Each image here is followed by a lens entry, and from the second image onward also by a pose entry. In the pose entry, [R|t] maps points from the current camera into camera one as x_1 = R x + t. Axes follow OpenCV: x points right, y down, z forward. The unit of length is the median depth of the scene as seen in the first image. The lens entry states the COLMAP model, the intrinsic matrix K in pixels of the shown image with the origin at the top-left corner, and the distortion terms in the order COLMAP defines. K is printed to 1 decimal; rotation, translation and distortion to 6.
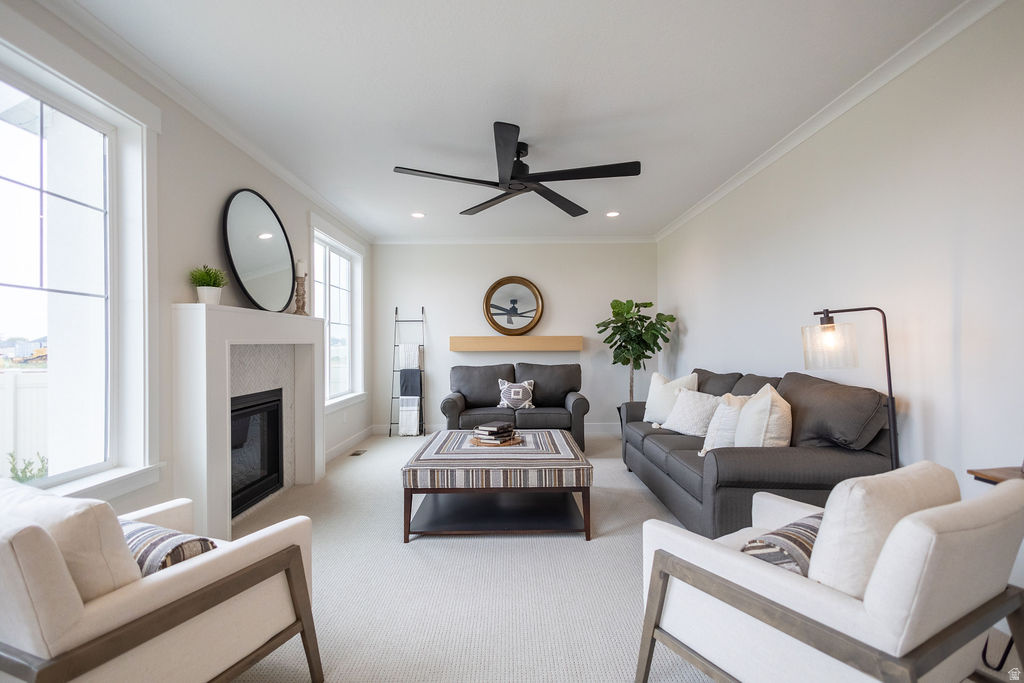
lens RADIAL K [[470.0, 0, 515.4], [0, 470.0, 341.4], [0, 0, 1]] dist [0.011358, -0.000594]
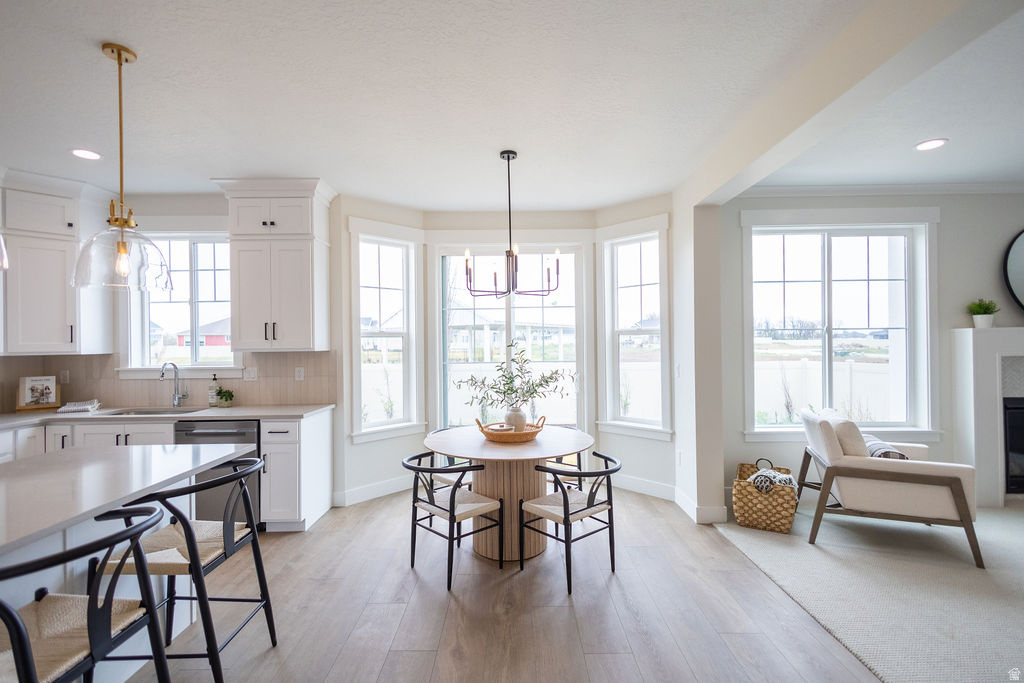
lens RADIAL K [[470.0, 0, 512.7], [0, 470.0, 341.8], [0, 0, 1]] dist [0.011358, -0.000594]
pose [[-0.015774, 0.002735, -0.999872, 0.909450], [0.015789, 0.999872, 0.002486, -0.070896], [0.999751, -0.015748, -0.015815, -0.427033]]
